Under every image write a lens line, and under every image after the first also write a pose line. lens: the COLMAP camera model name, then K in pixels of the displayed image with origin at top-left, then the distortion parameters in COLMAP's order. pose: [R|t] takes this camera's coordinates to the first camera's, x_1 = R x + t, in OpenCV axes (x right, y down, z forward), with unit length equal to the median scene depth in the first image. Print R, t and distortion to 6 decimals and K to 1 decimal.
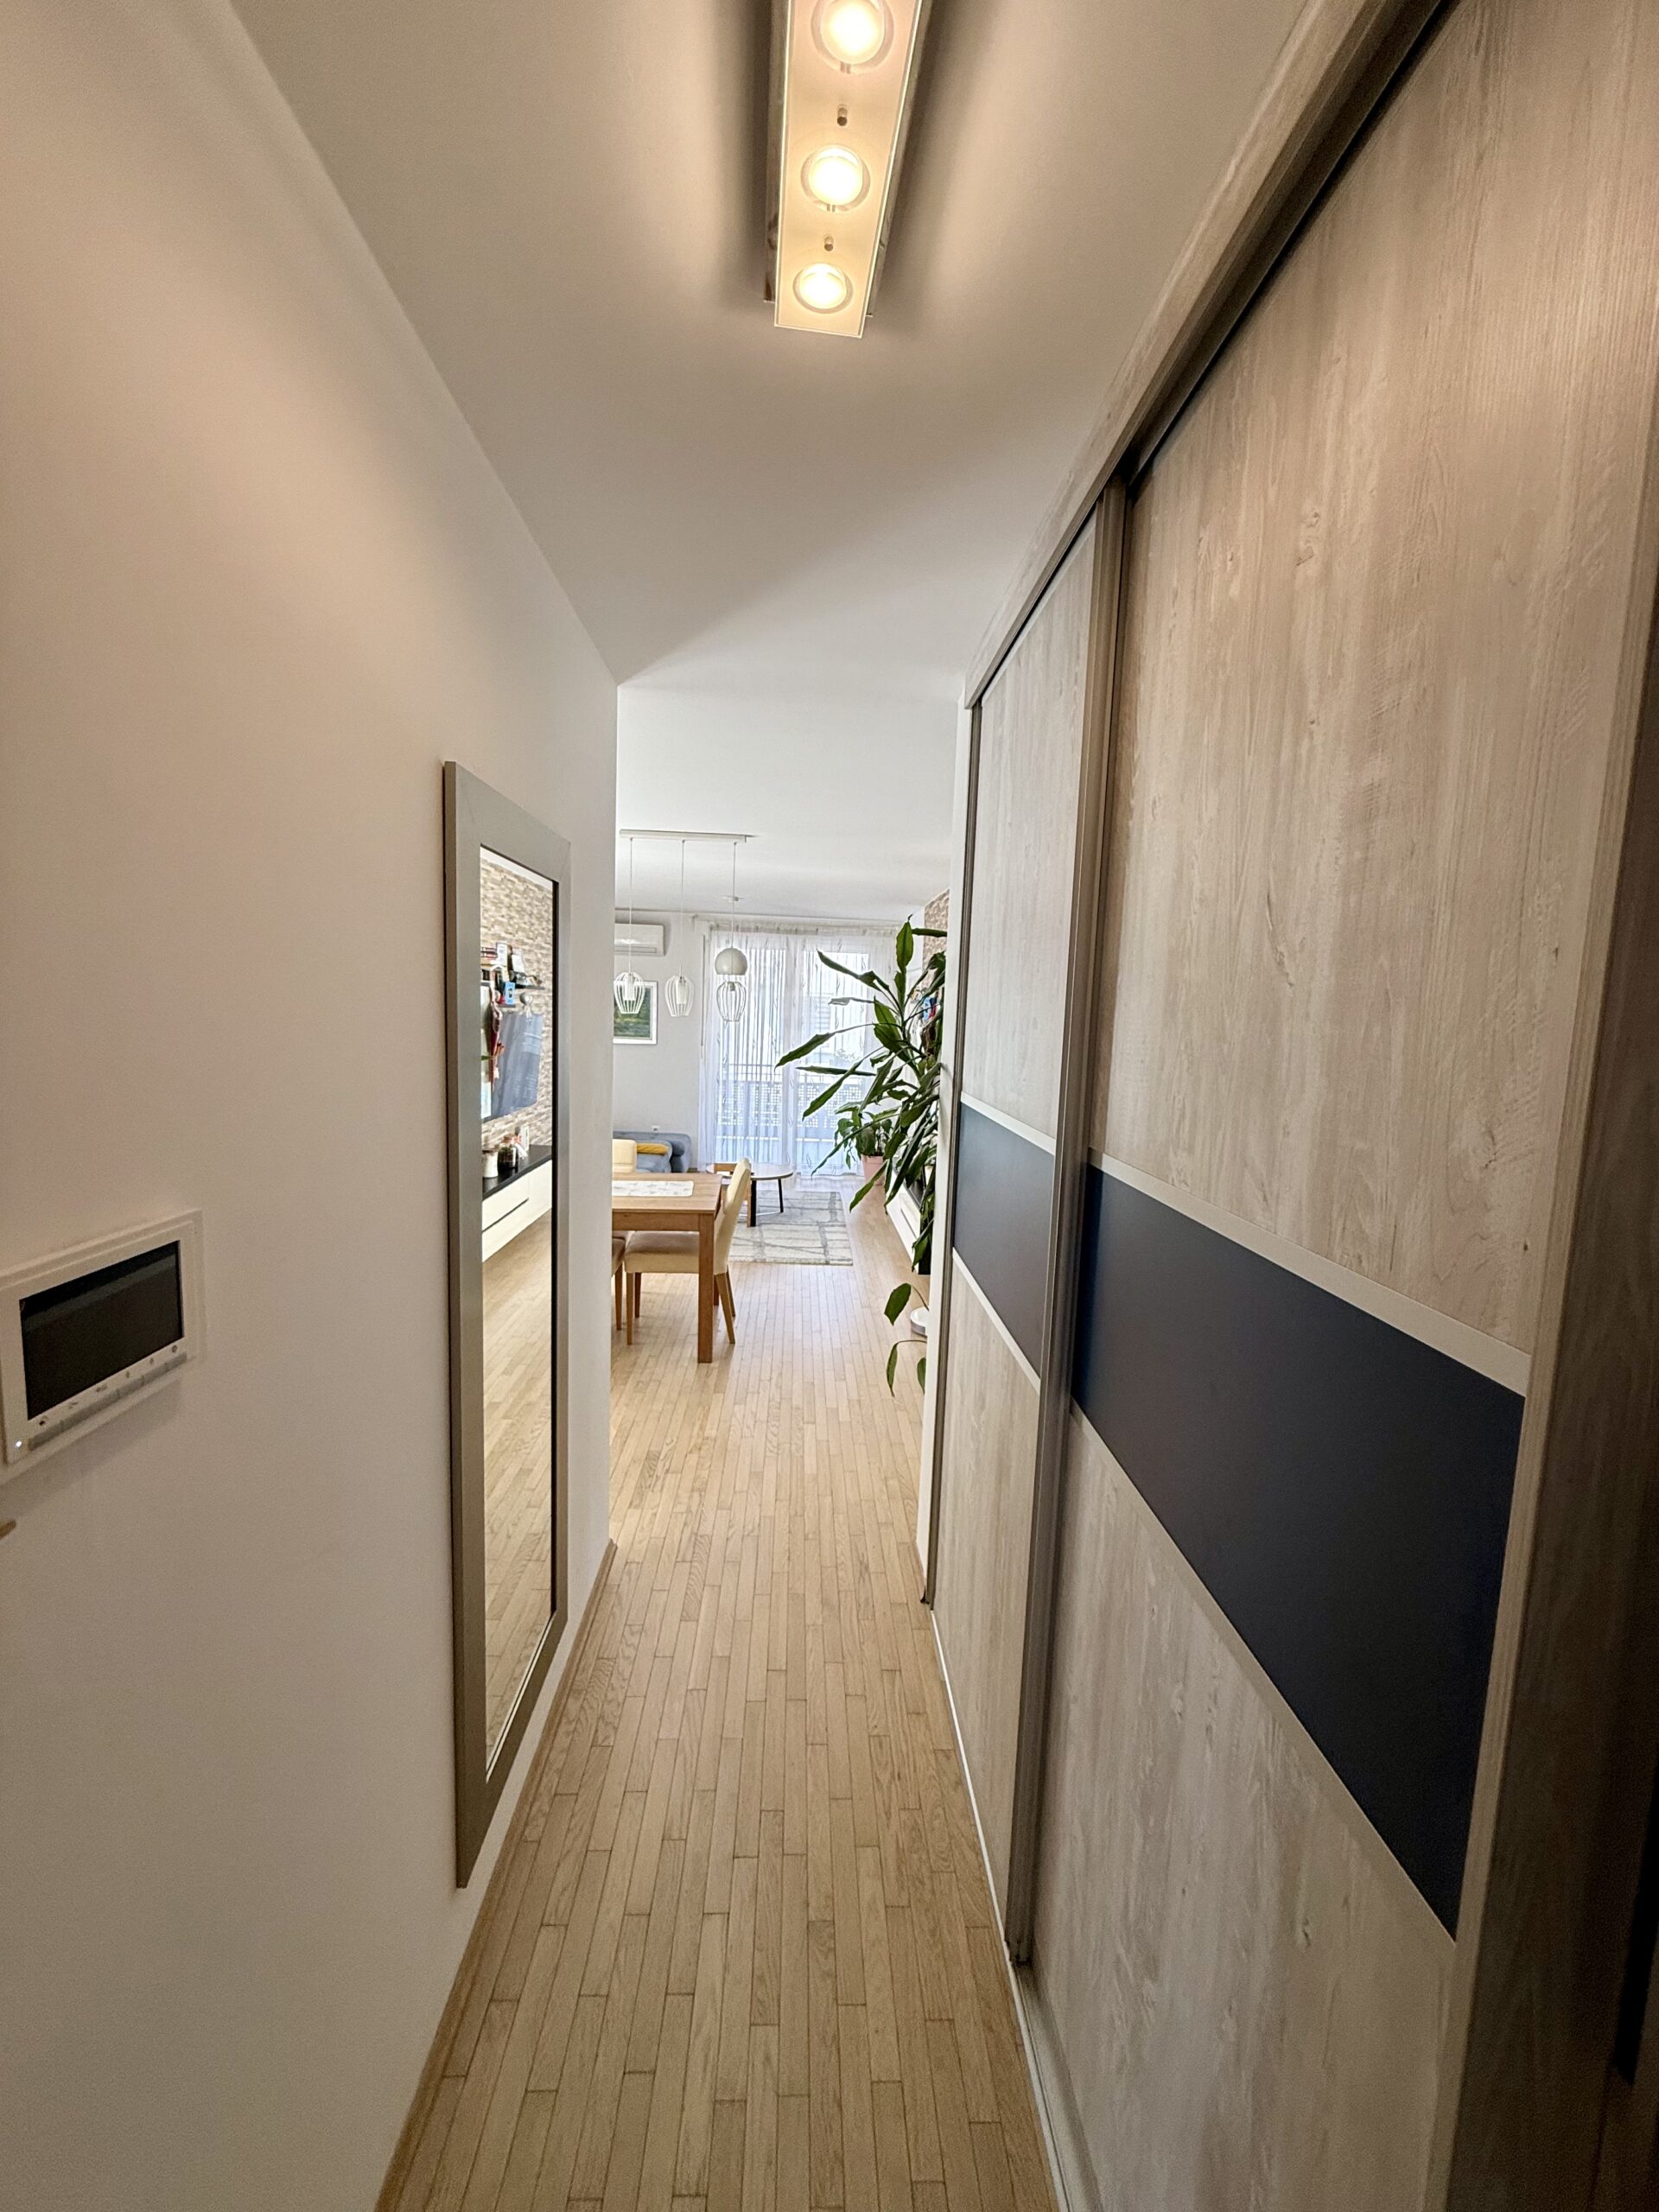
lens RADIAL K [[876.8, 0, 817.4], [0, 876.8, 1104.8], [0, 0, 1]] dist [-0.000346, 0.000101]
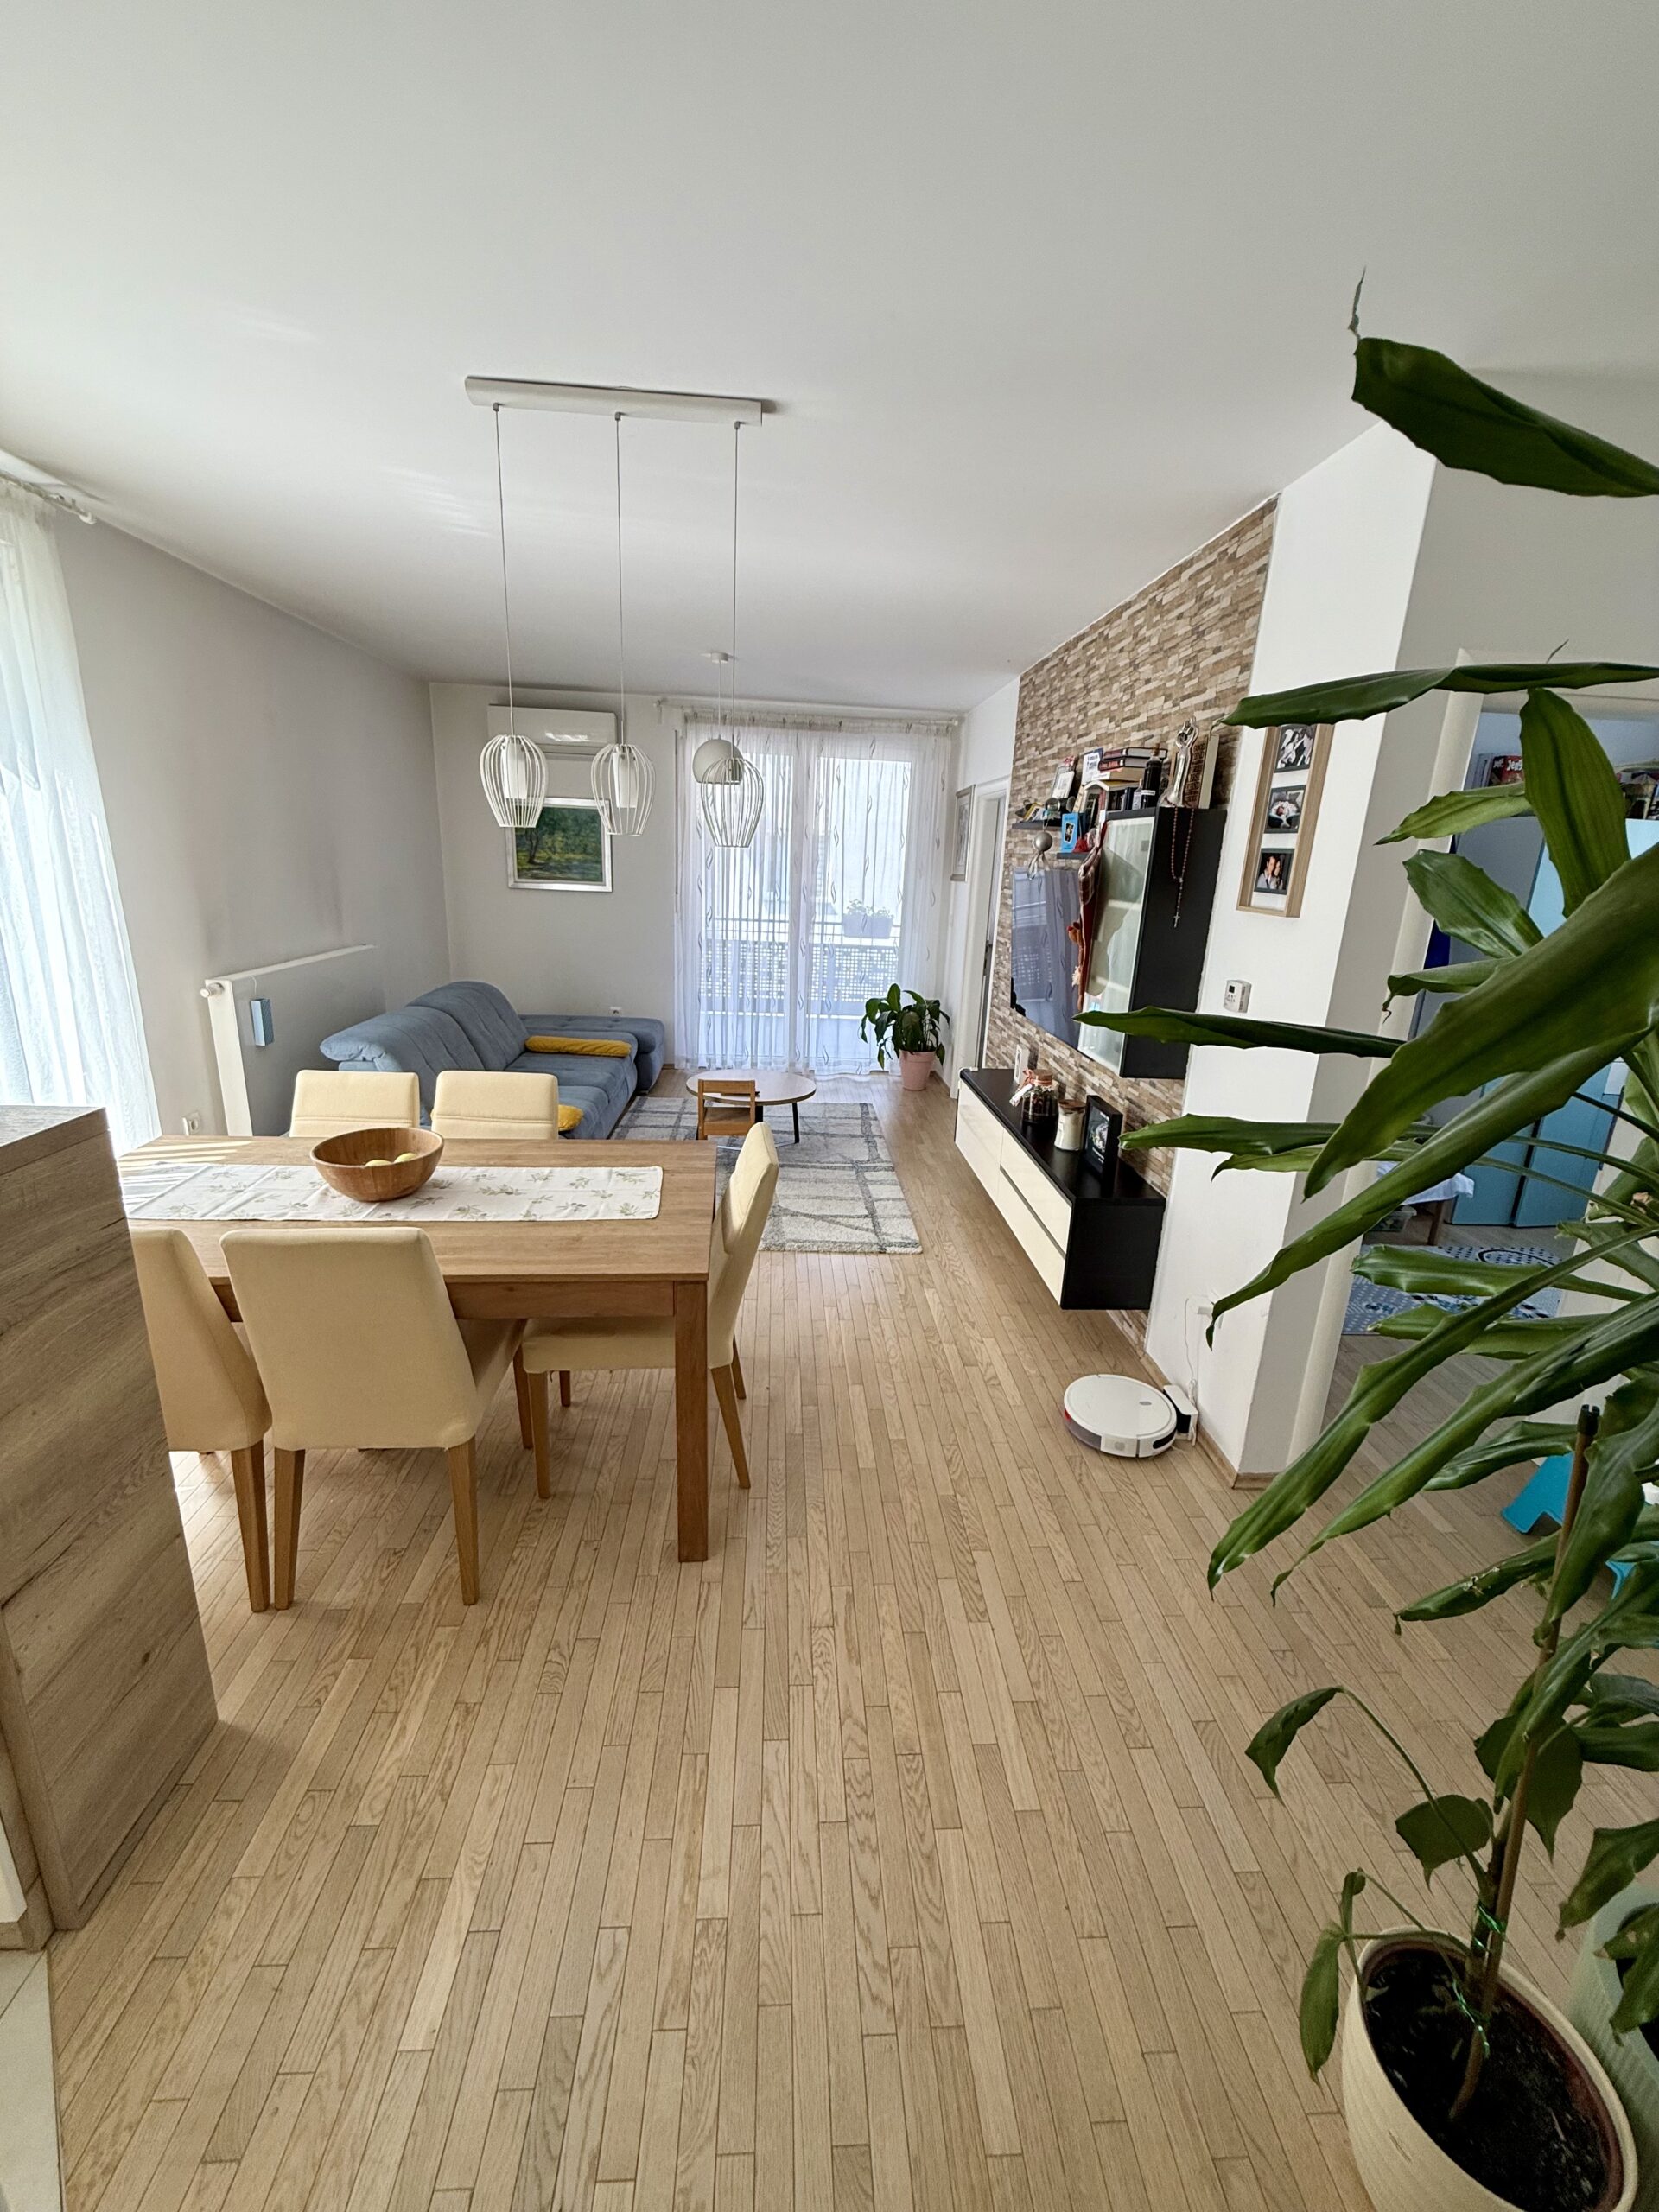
lens RADIAL K [[881.2, 0, 833.1], [0, 881.2, 1102.8], [0, 0, 1]] dist [-0.001241, 0.000558]
pose [[0.999236, -0.000885, 0.039076, -0.048075], [-0.005641, 0.986012, 0.166580, -0.030246], [-0.038677, -0.166673, 0.985253, 0.384667]]
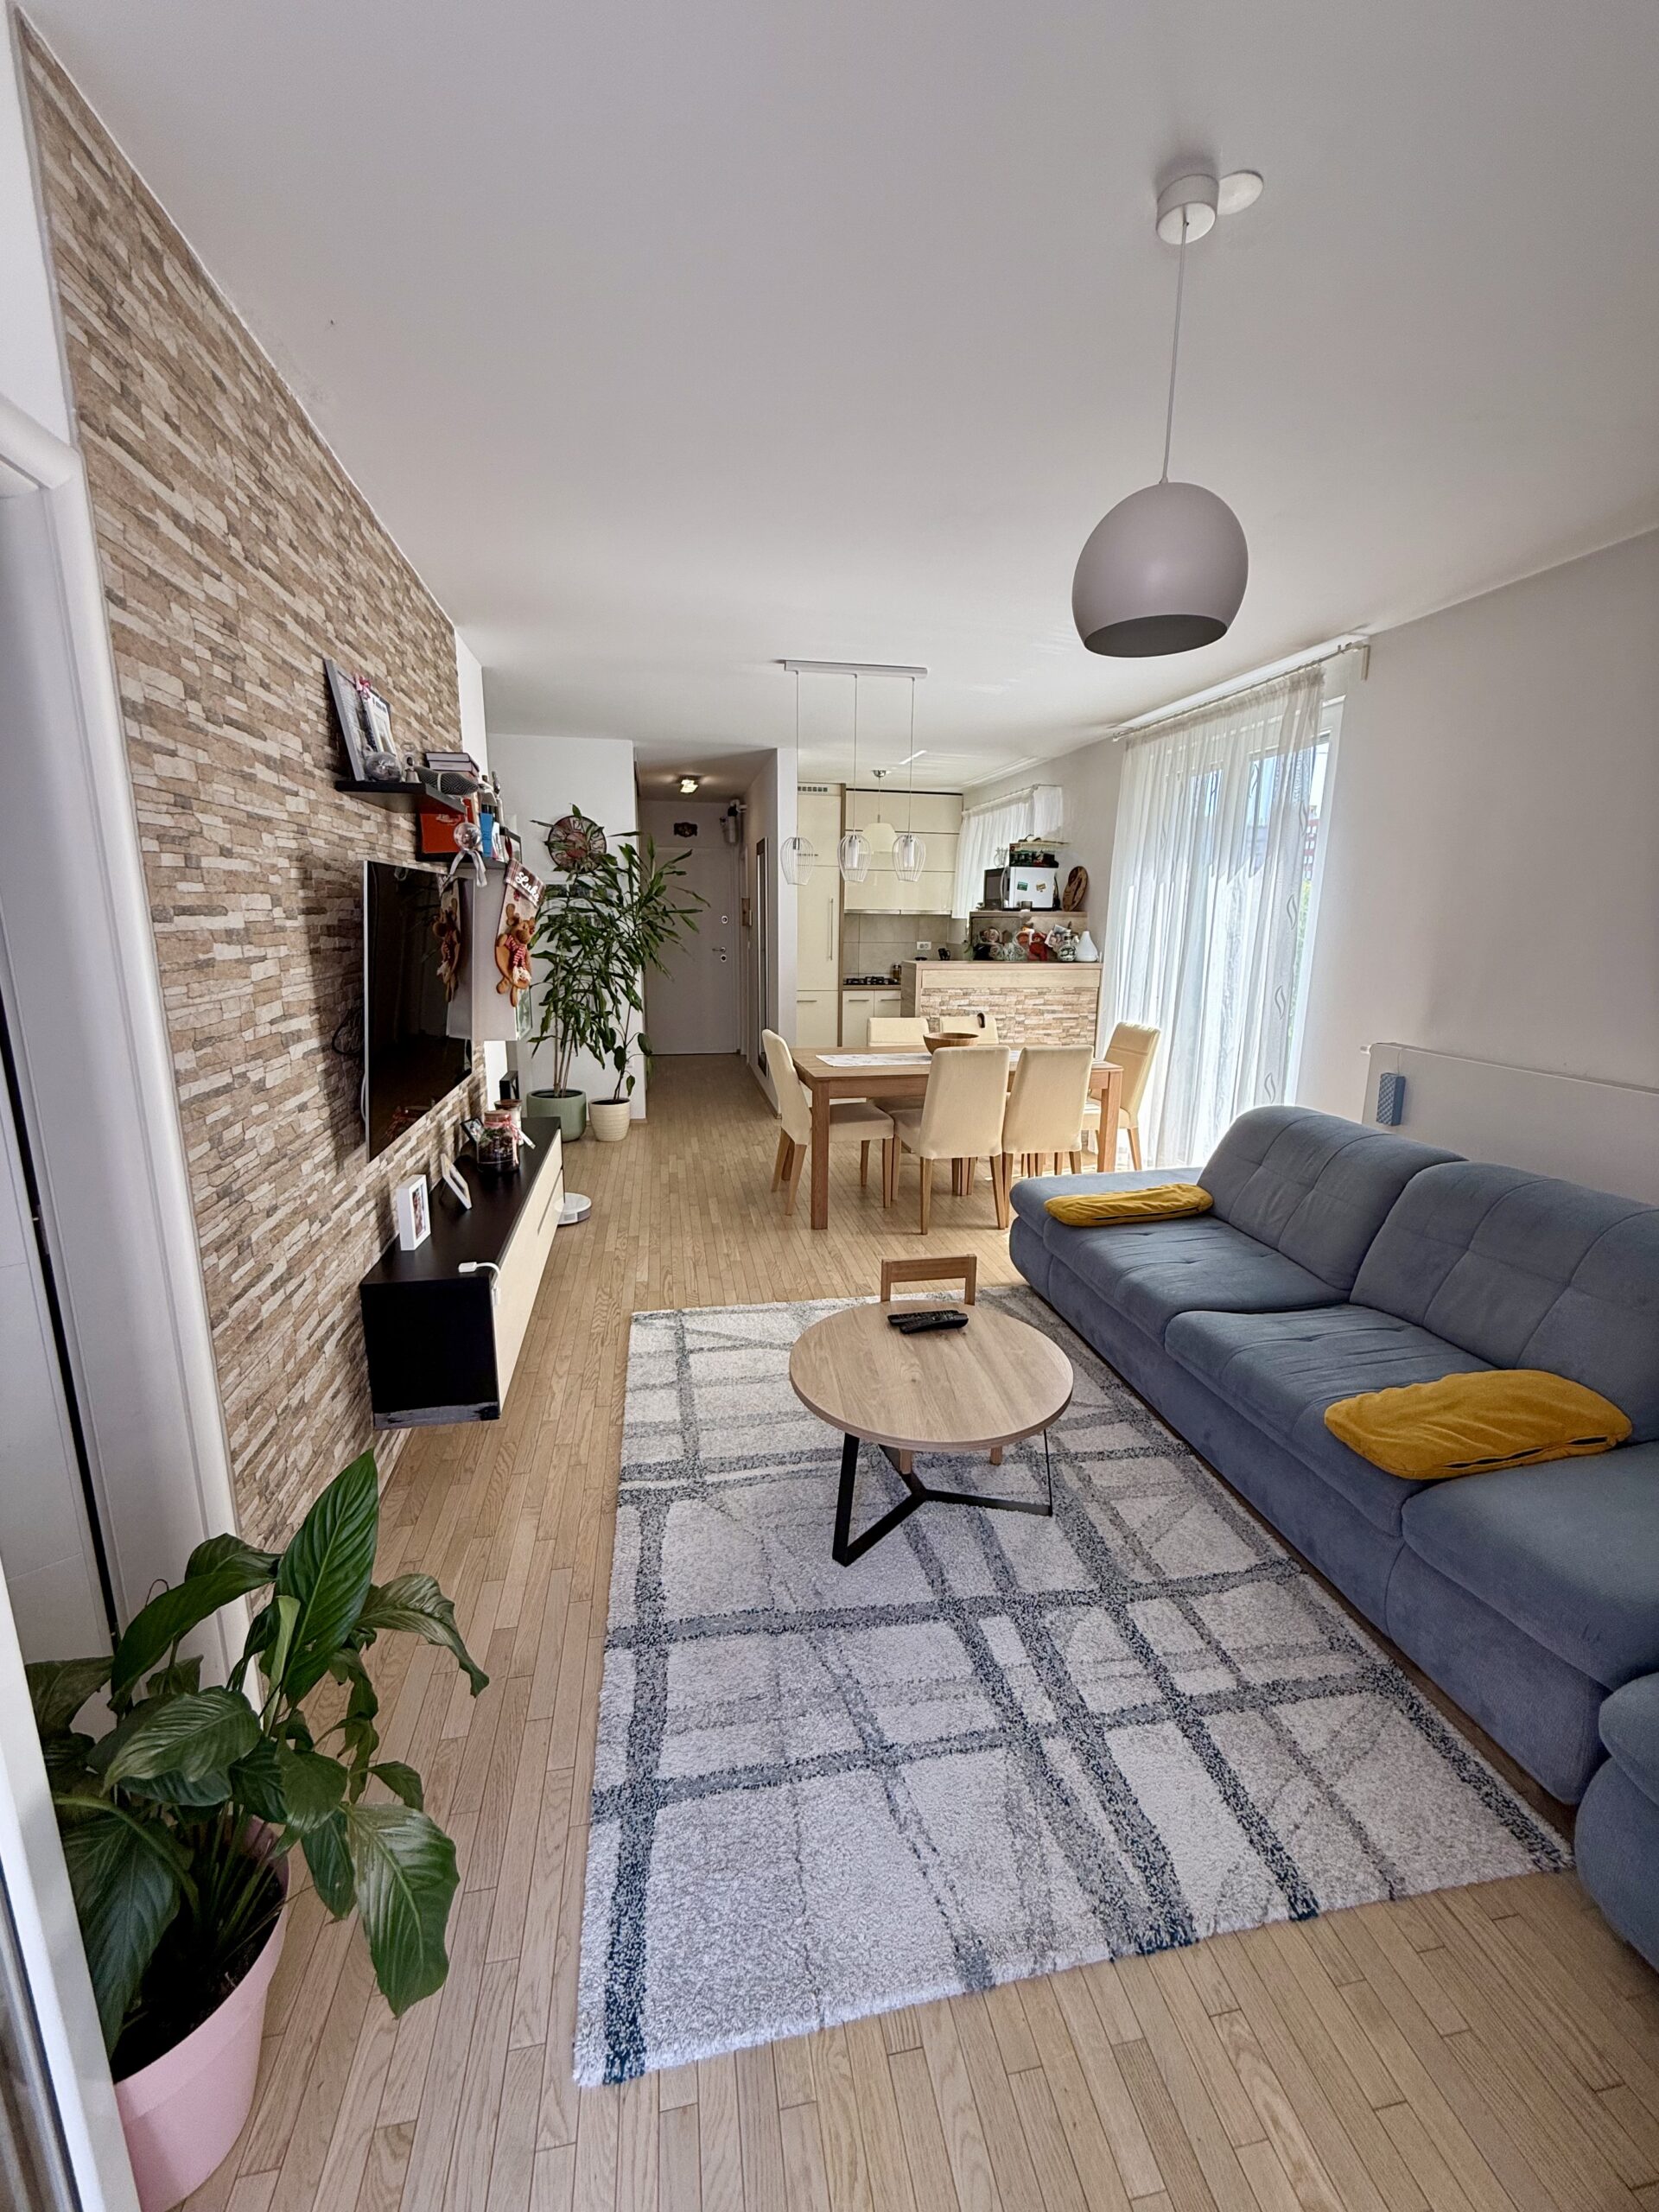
lens RADIAL K [[881.2, 0, 833.1], [0, 881.2, 1102.8], [0, 0, 1]] dist [-0.001241, 0.000558]
pose [[-0.985038, -0.009359, -0.172080, 0.012670], [-0.062203, 0.950521, 0.304369, -0.124252], [0.160717, 0.310519, -0.936882, 1.478497]]
